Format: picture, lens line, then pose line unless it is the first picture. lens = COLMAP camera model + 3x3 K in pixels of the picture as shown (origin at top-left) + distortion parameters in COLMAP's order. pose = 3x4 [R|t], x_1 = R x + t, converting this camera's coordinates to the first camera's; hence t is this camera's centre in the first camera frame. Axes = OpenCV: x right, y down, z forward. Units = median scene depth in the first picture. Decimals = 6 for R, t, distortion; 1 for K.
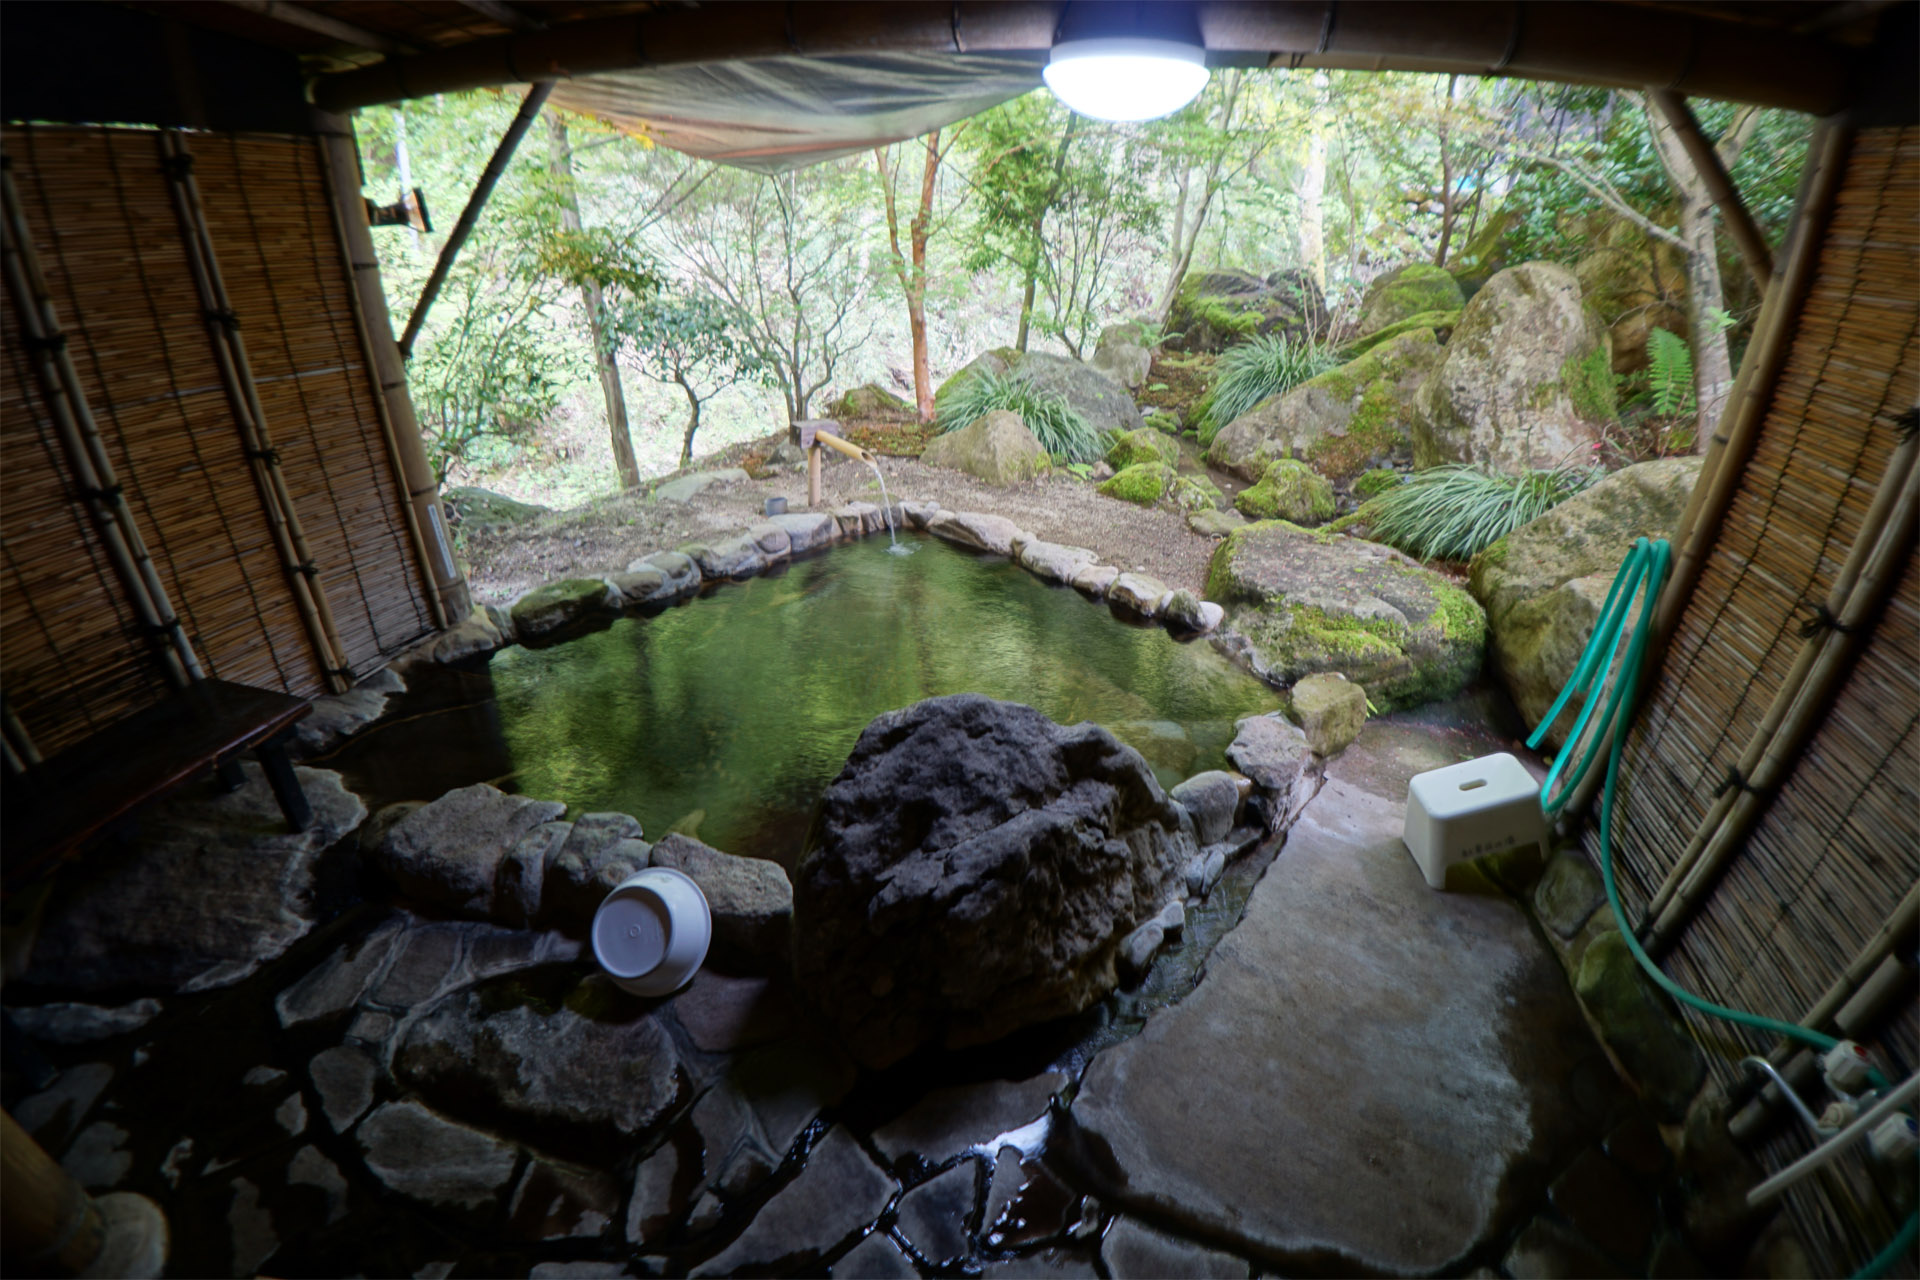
lens RADIAL K [[890.4, 0, 960.0], [0, 890.4, 640.0], [0, 0, 1]] dist [-0.128851, 0.016234]
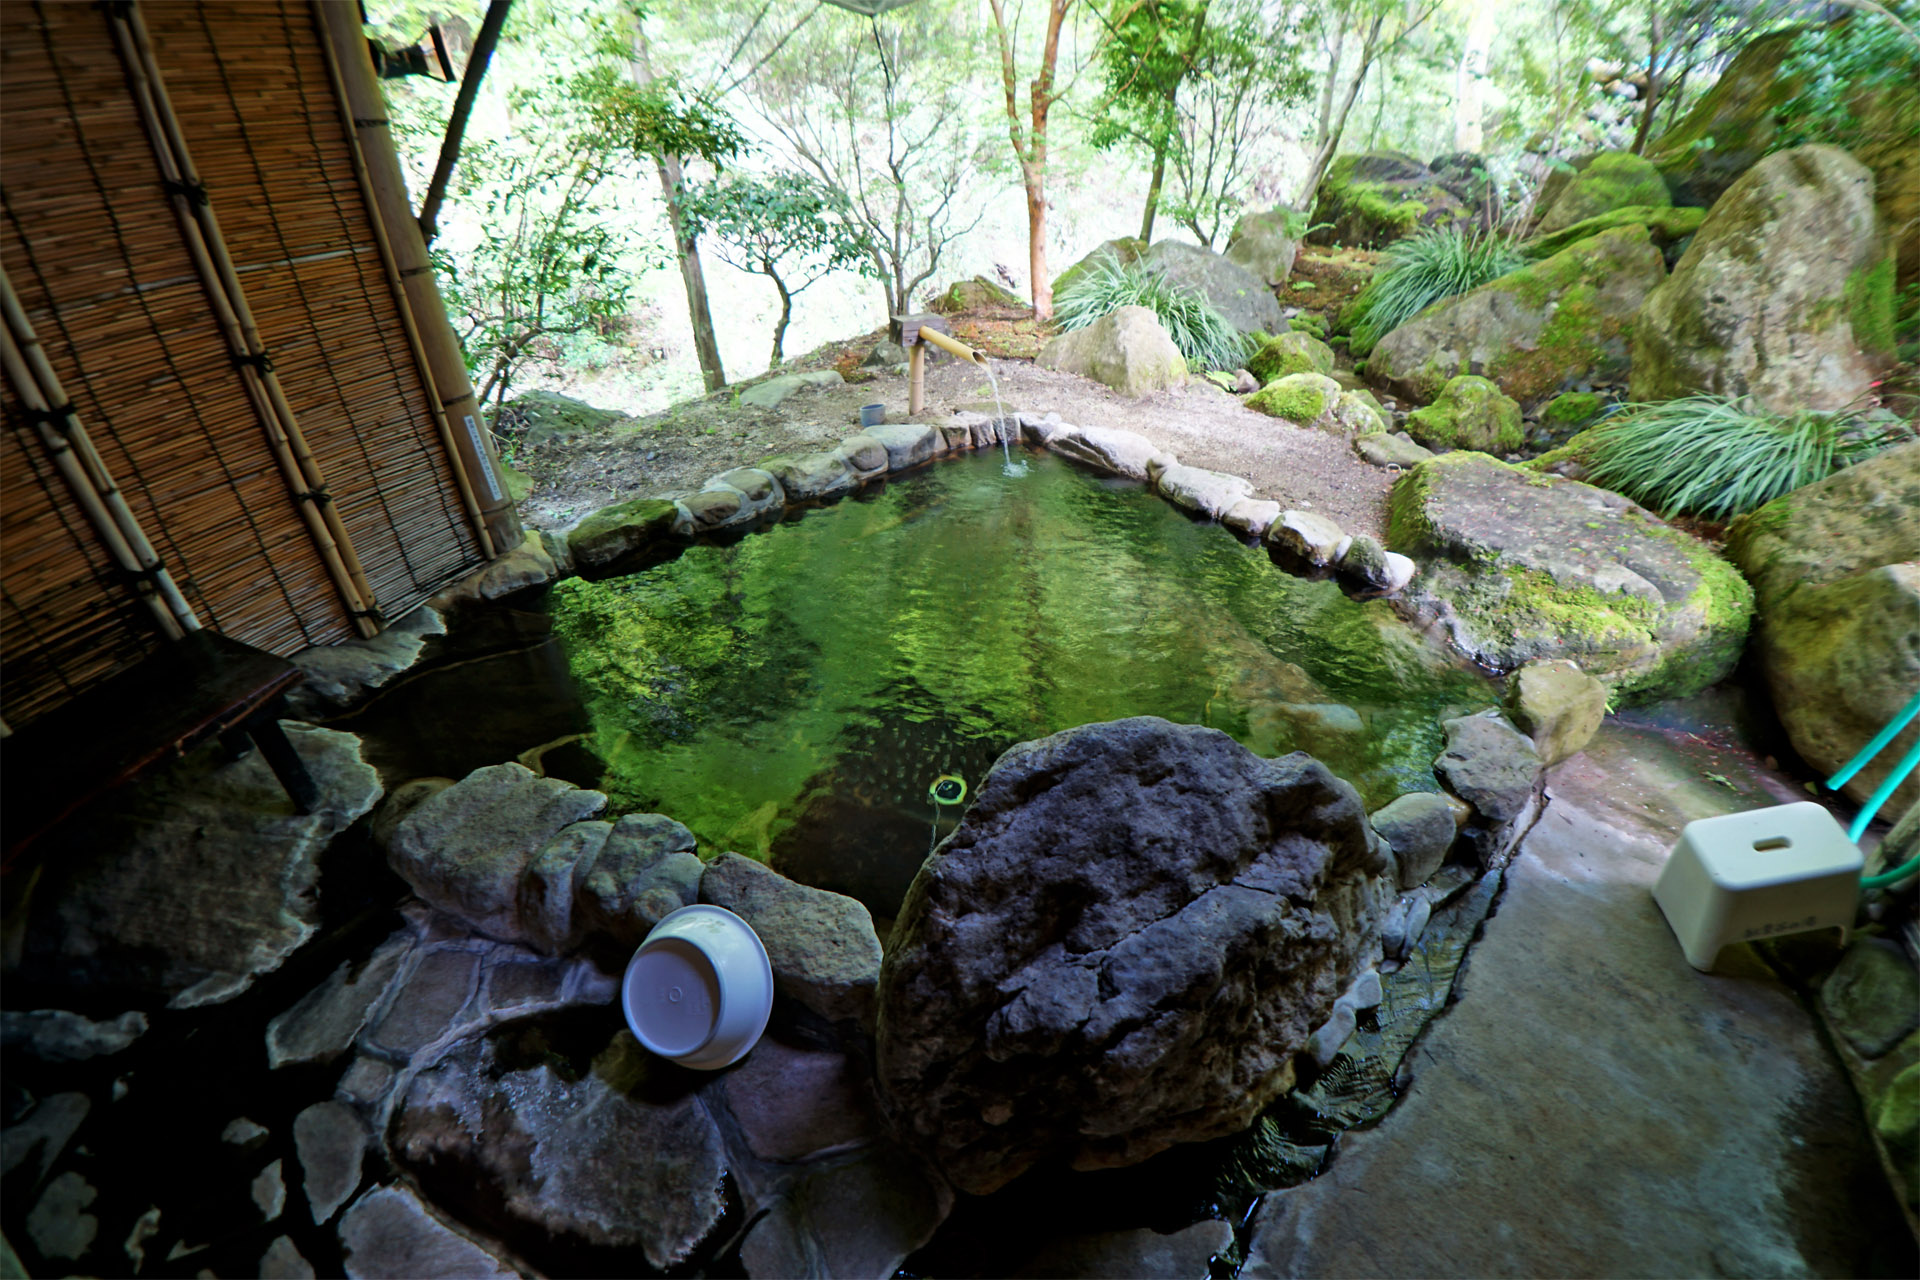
lens RADIAL K [[928.8, 0, 945.6], [0, 928.8, 722.7], [0, 0, 1]] dist [-0.125496, 0.014511]
pose [[0.991684, 0.051569, -0.117913, -0.036003], [-0.030167, 0.983827, 0.176563, -0.036295], [0.125111, -0.171537, 0.977201, 0.186368]]
